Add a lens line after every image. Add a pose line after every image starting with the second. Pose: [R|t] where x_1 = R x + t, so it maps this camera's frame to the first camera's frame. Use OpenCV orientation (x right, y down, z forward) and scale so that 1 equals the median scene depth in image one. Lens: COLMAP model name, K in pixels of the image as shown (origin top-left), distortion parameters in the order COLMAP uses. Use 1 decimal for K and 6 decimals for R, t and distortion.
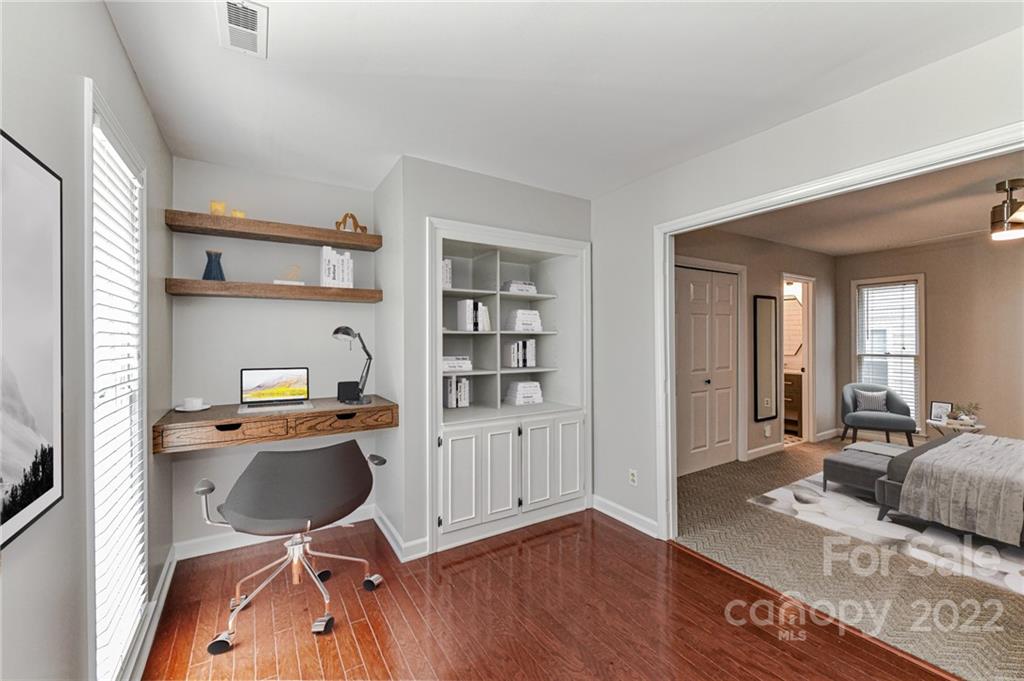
lens RADIAL K [[421.6, 0, 518.5], [0, 421.6, 337.6], [0, 0, 1]] dist [0.000124, -0.000014]
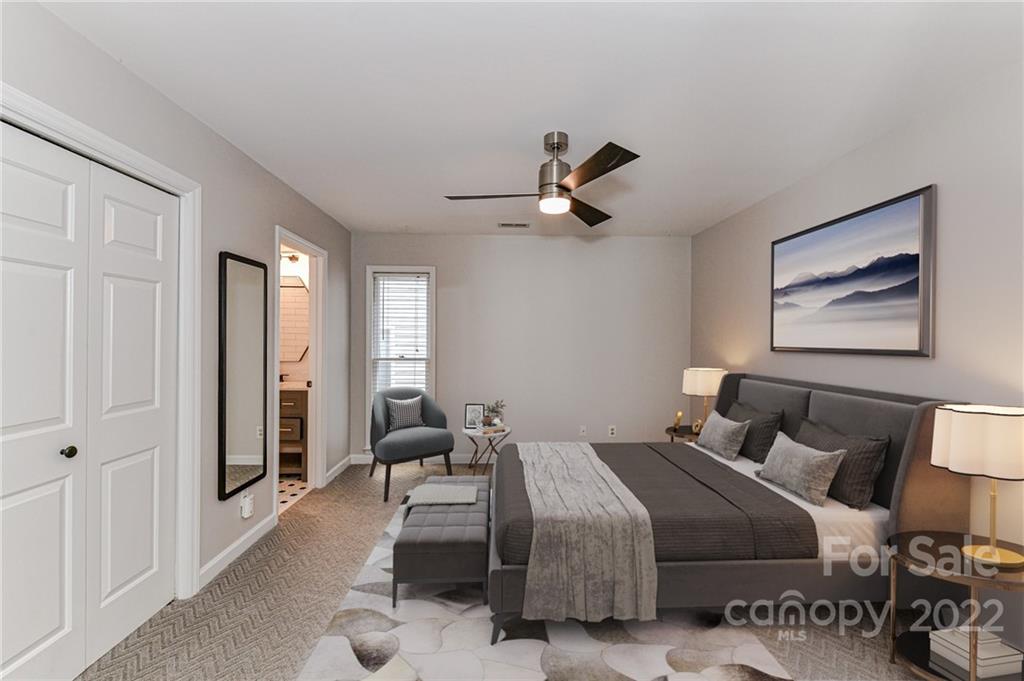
lens RADIAL K [[421.6, 0, 516.4], [0, 421.6, 339.3], [0, 0, 1]] dist [0.000124, -0.000014]
pose [[0.502619, 0.006894, 0.864480, 0.267371], [-0.009122, 0.999955, -0.002671, 0.002801], [-0.864460, -0.006543, 0.502659, 0.388143]]
